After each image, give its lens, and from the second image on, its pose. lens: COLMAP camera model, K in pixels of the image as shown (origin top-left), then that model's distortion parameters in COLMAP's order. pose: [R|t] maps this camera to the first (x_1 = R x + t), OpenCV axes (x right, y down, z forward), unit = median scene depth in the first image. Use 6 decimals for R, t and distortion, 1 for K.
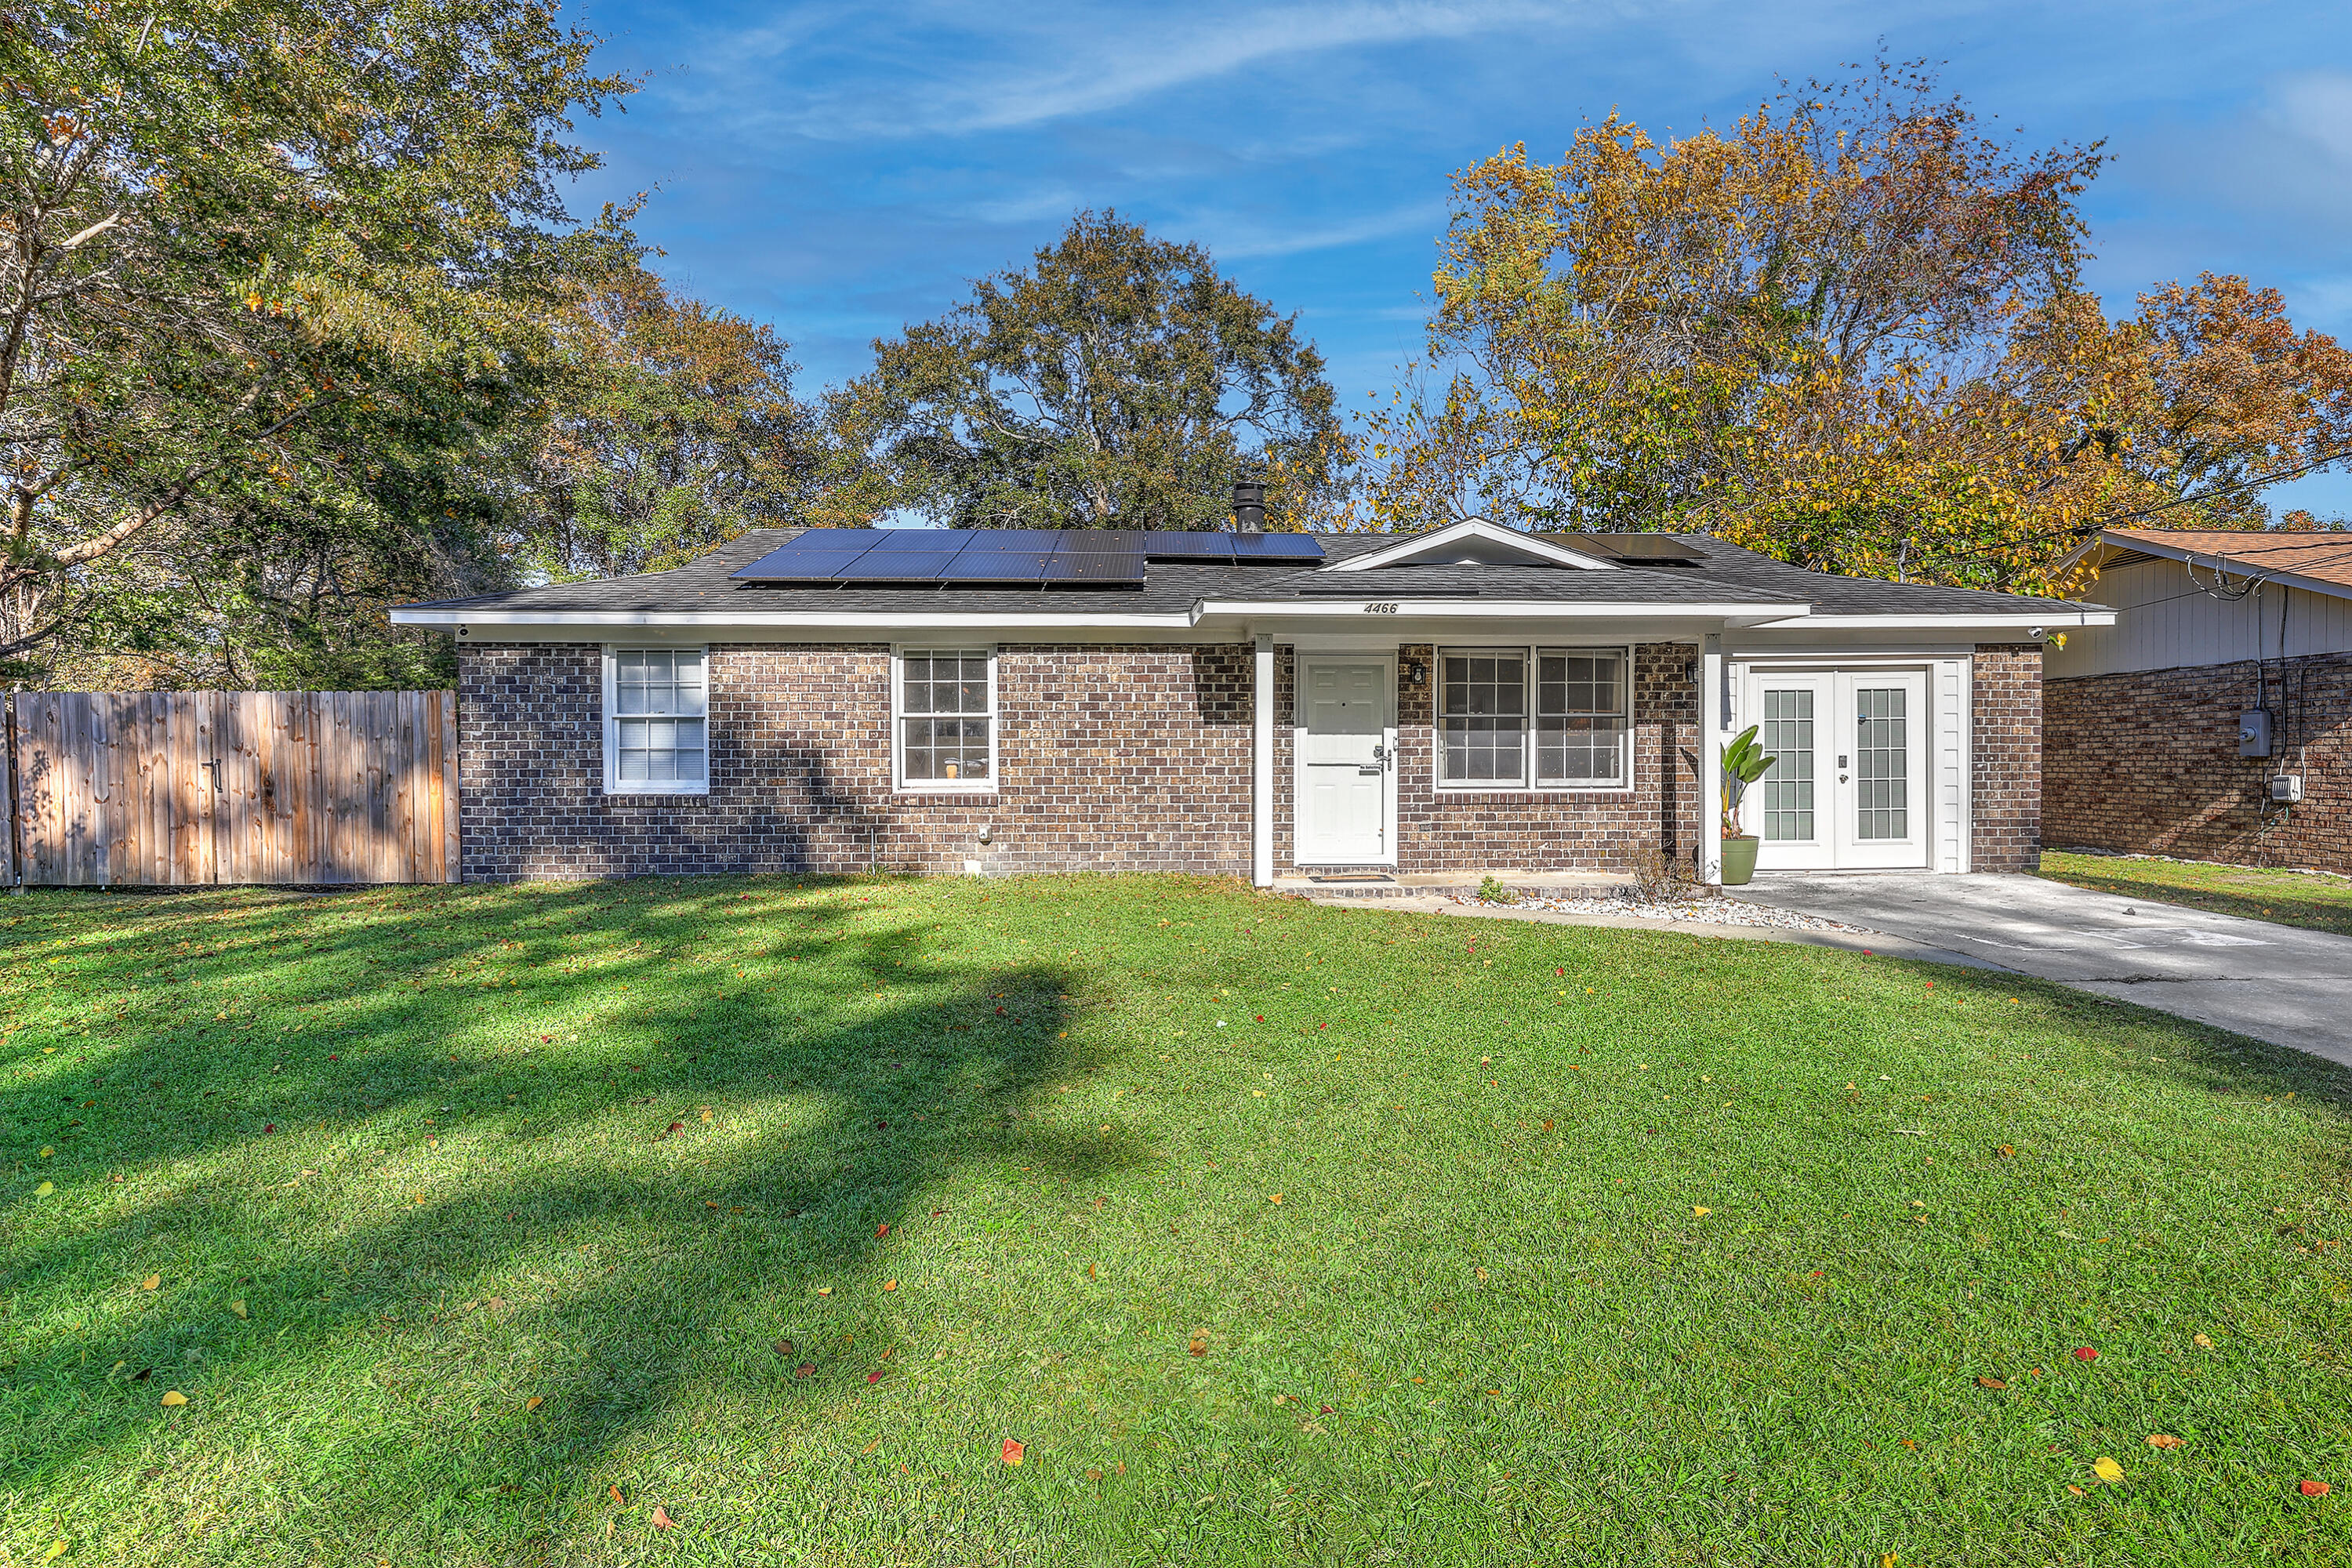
lens RADIAL K [[1307.1, 0, 1176.0], [0, 1307.1, 784.0], [0, 0, 1]] dist [-0.000669, 0.000415]
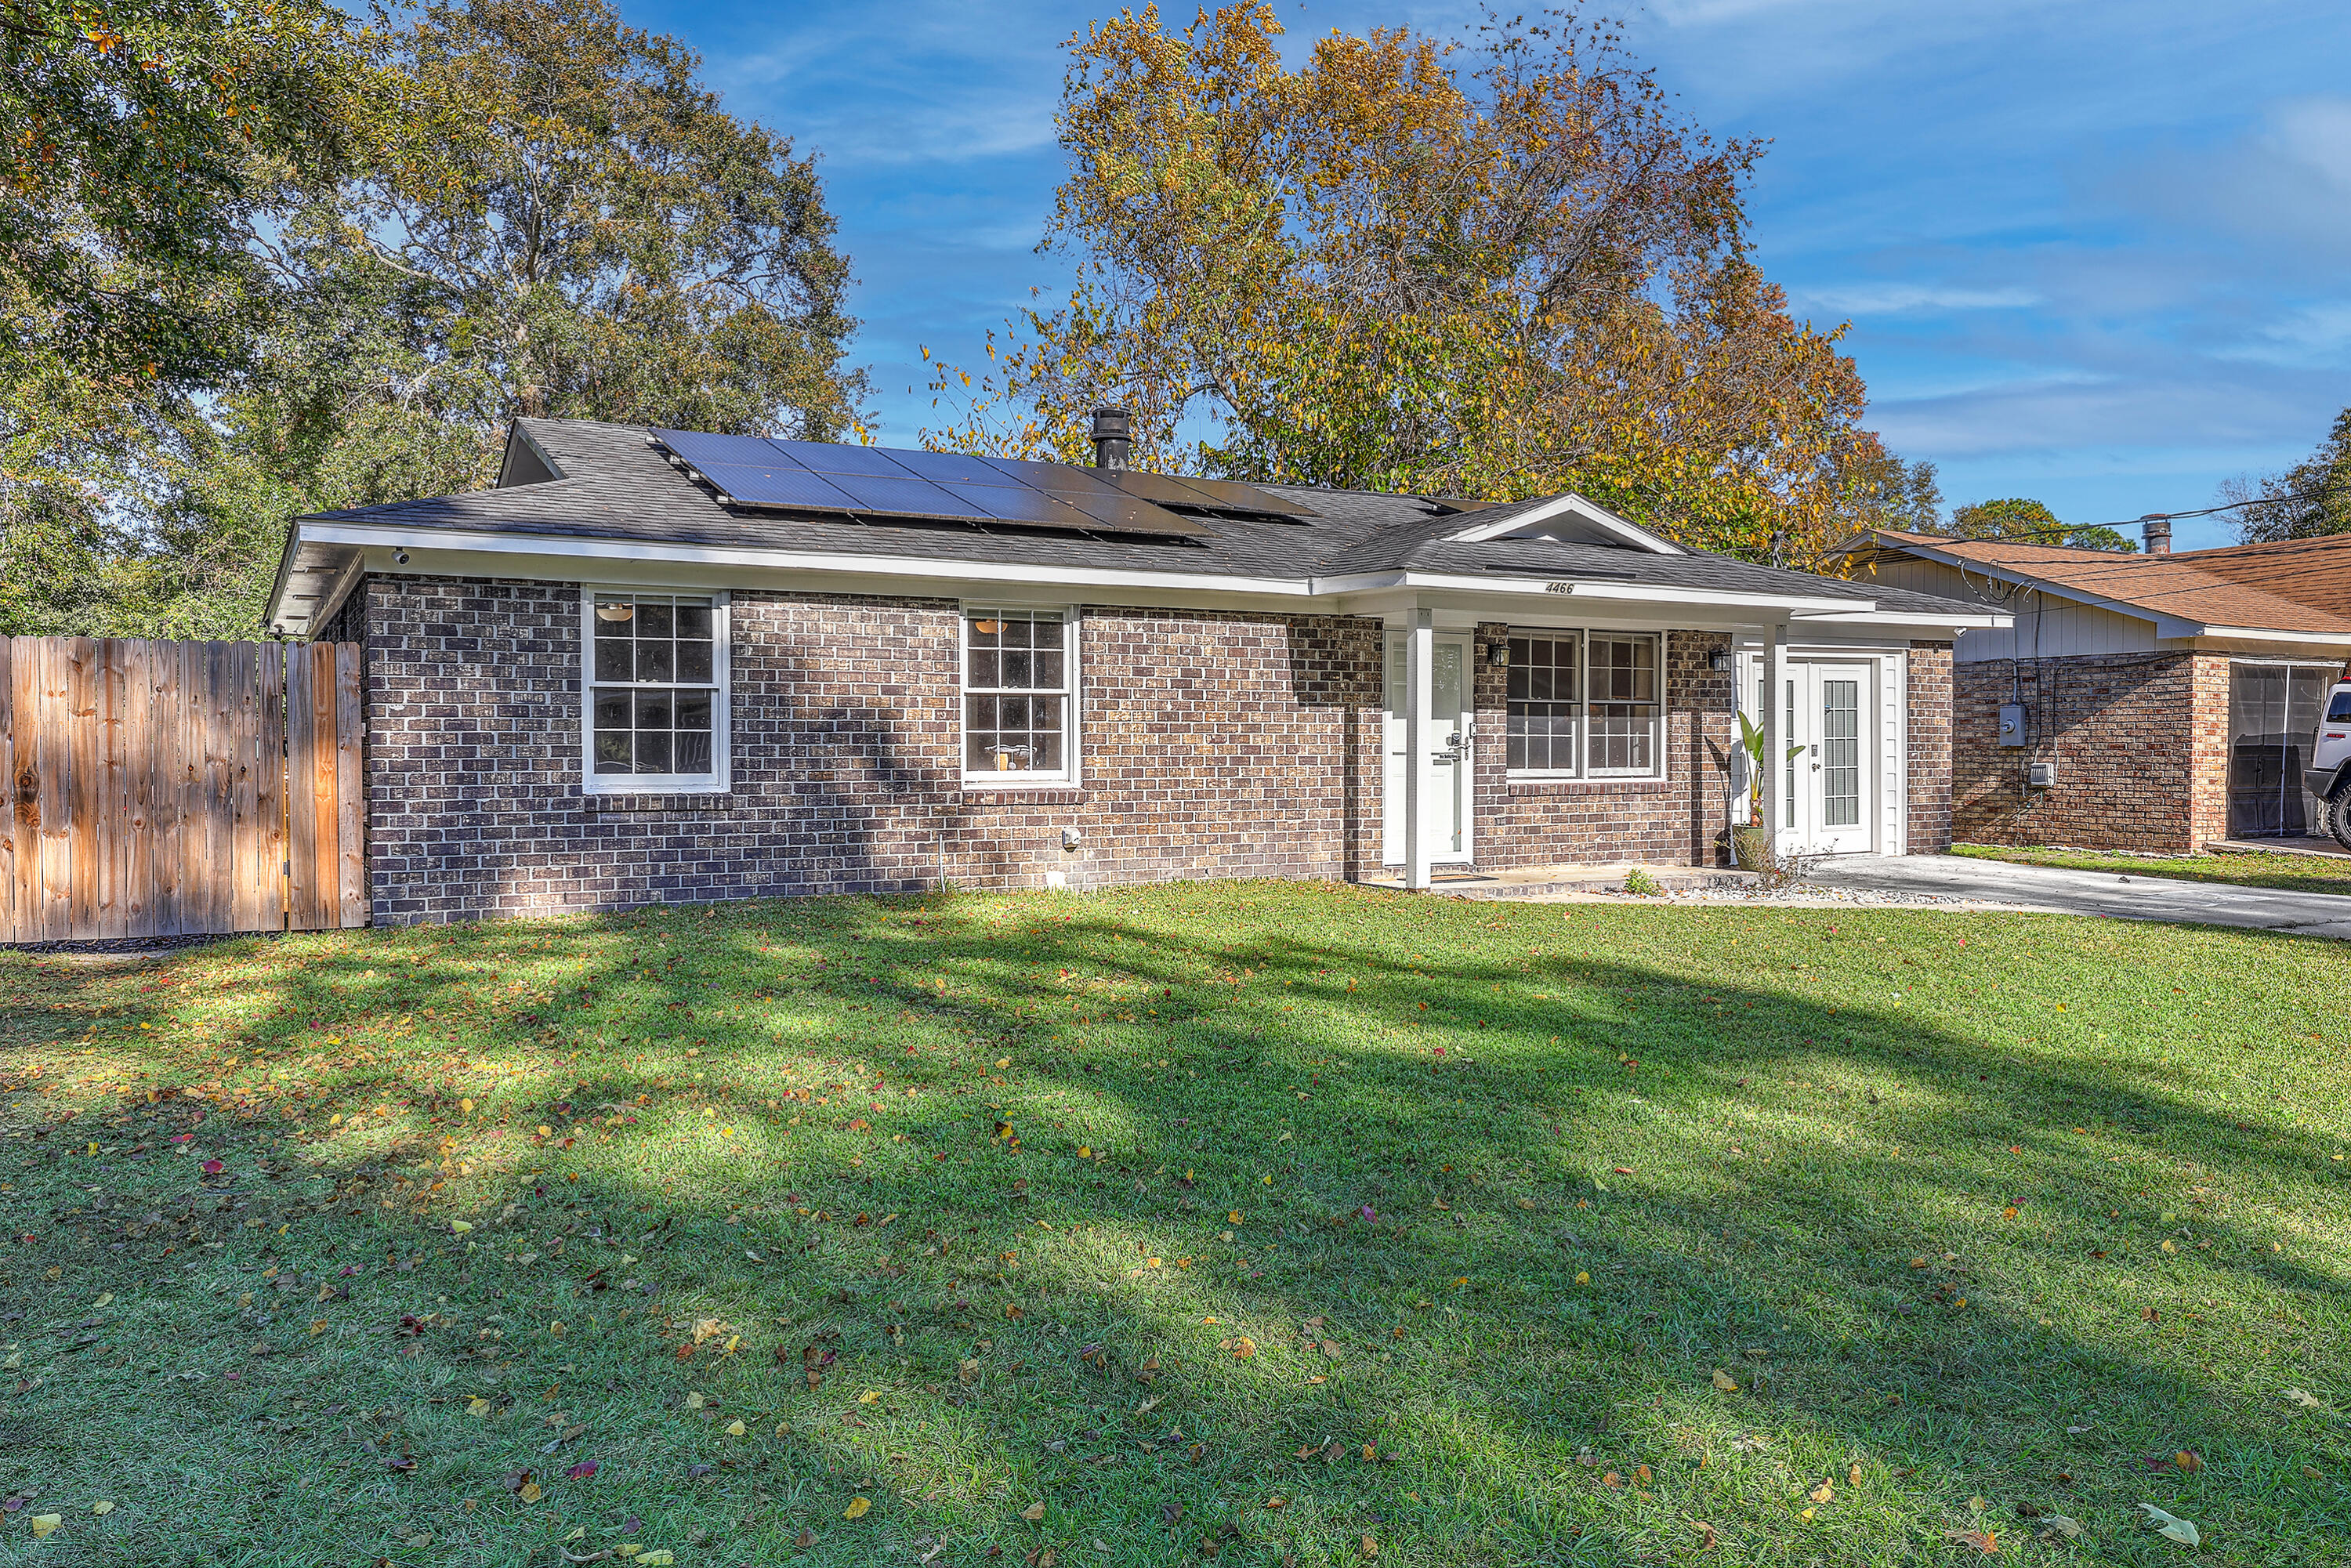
lens RADIAL K [[1764.3, 0, 1192.9], [0, 1764.3, 778.6], [0, 0, 1]] dist [-0.000479, 0.005556]
pose [[0.888470, -0.006123, 0.458893, -0.575470], [0.006236, 0.999980, 0.001269, 0.000135], [-0.458891, 0.001734, 0.888491, -0.010234]]
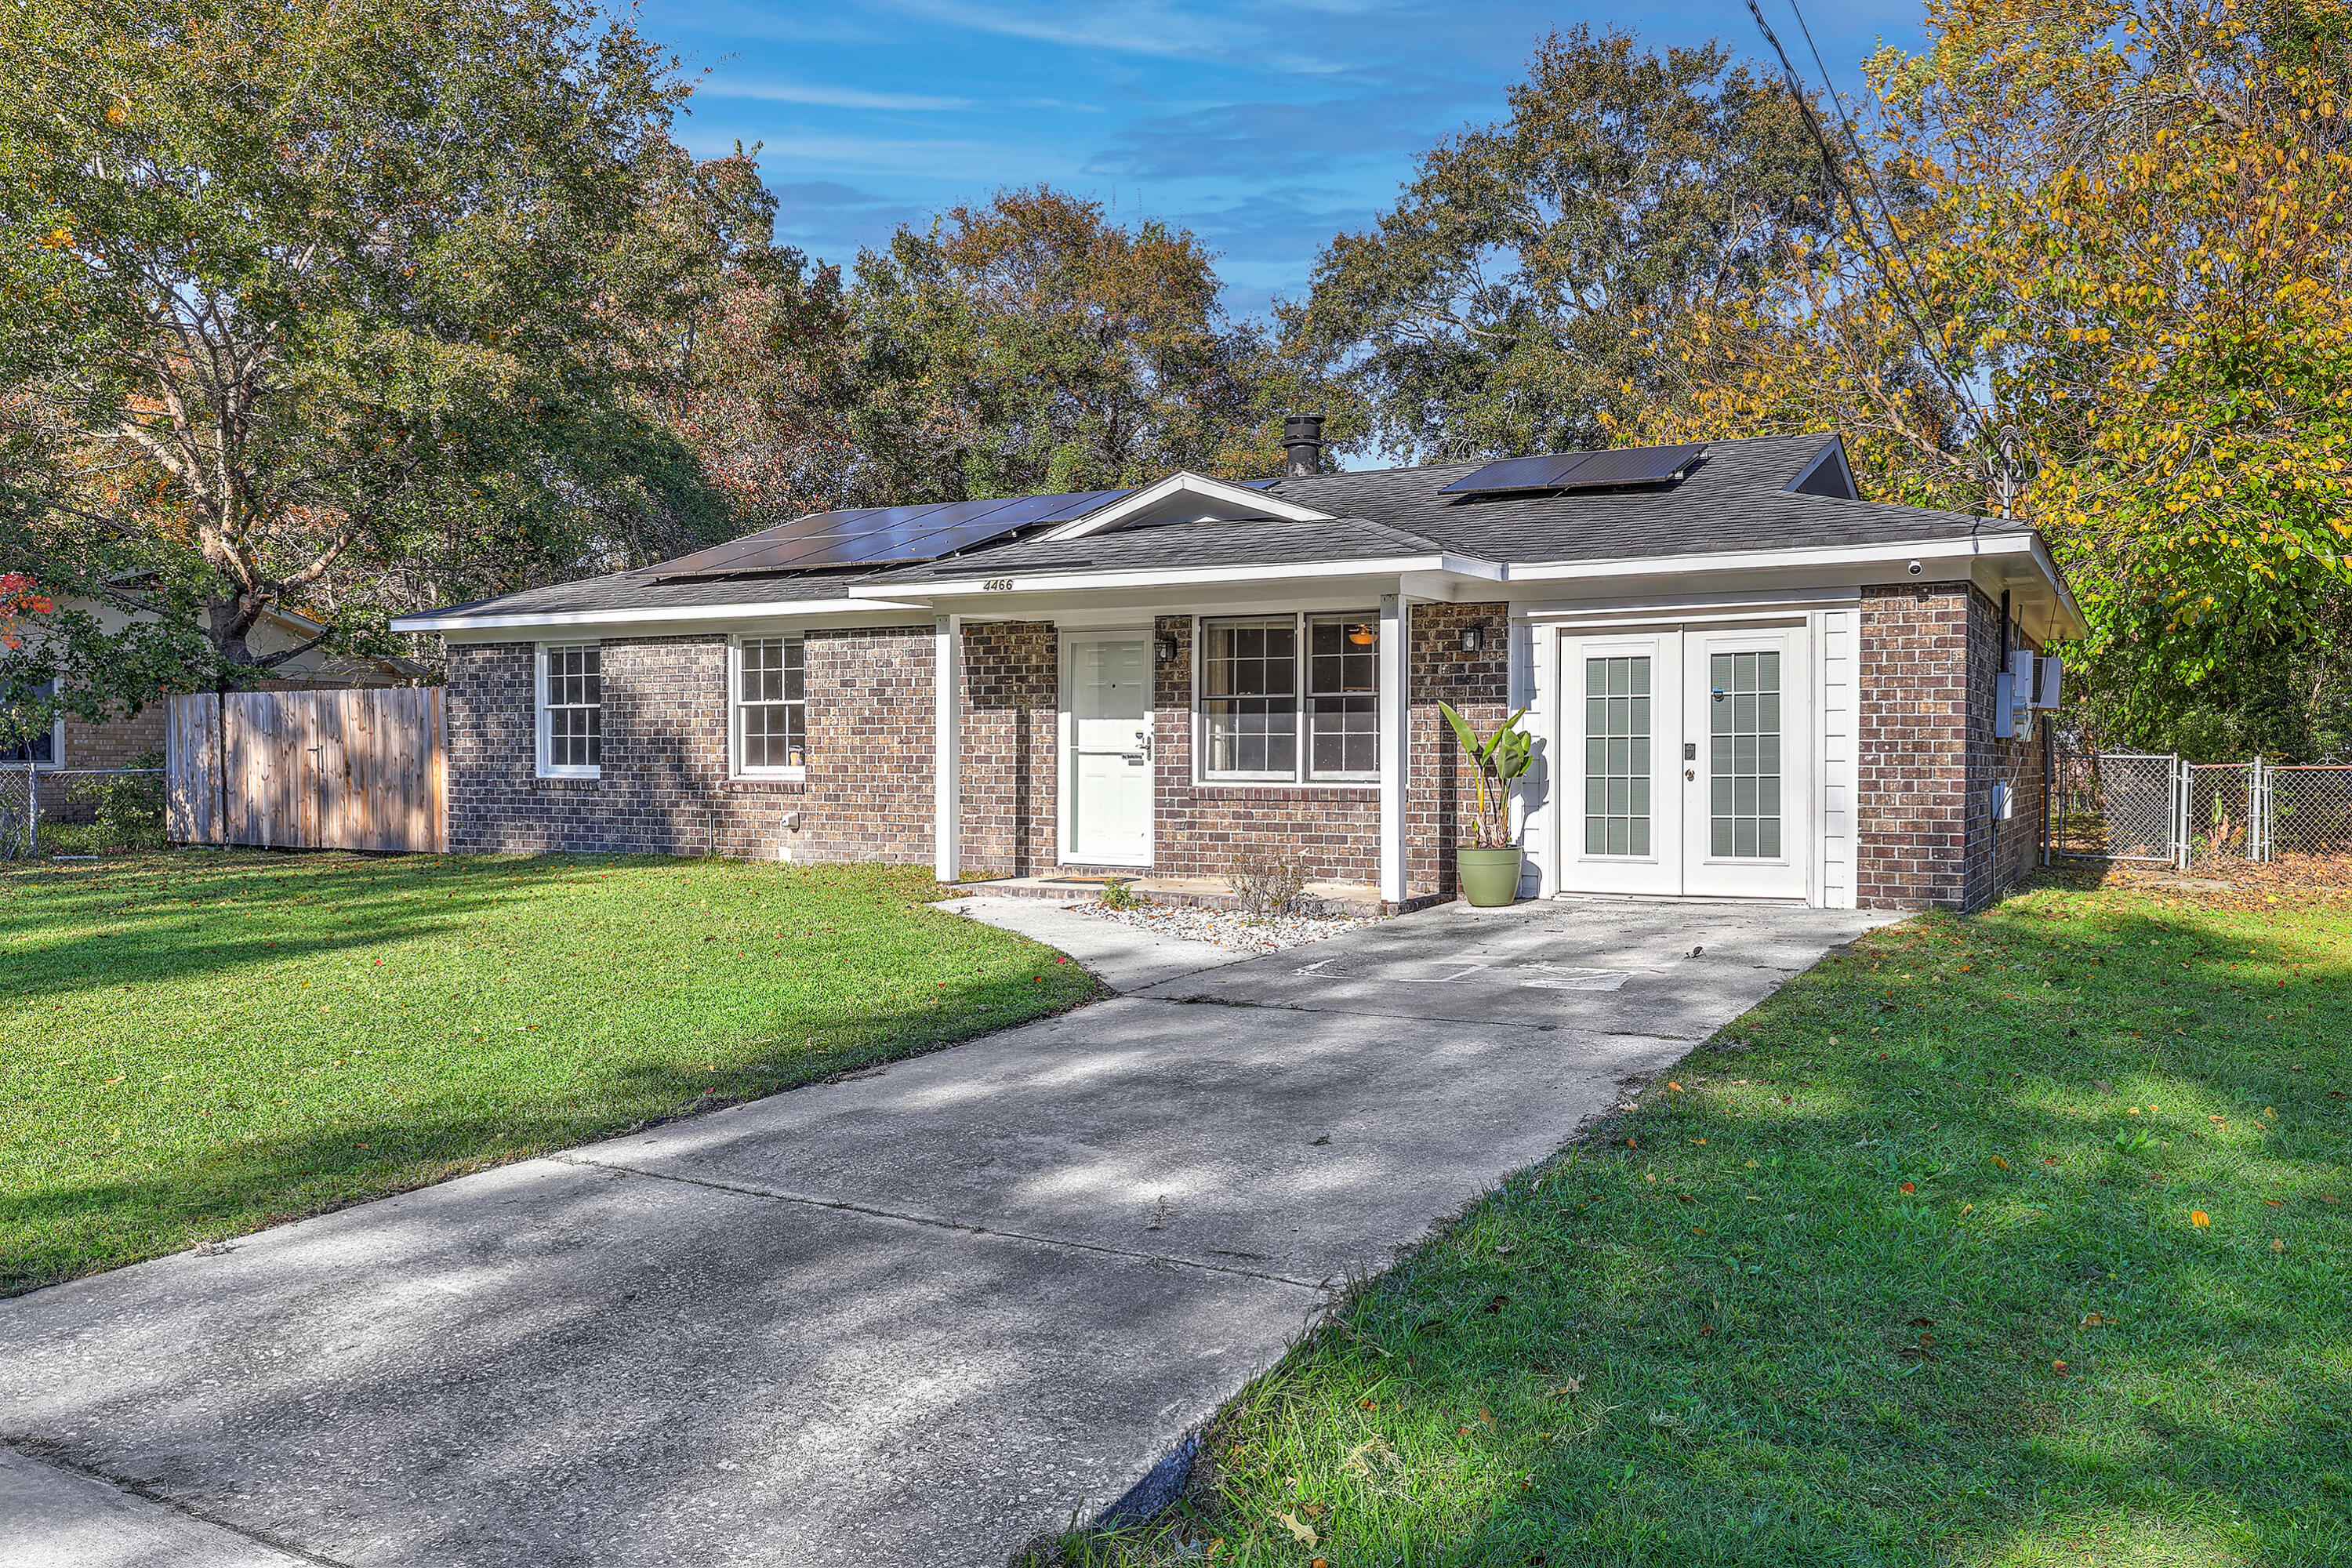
lens RADIAL K [[1765.1, 0, 1193.4], [0, 1765.1, 778.6], [0, 0, 1]] dist [-0.000479, 0.005556]
pose [[0.861391, 0.010615, -0.507832, 0.795184], [-0.010987, 0.999937, 0.002266, -0.000948], [0.507824, 0.003628, 0.861453, -0.009395]]
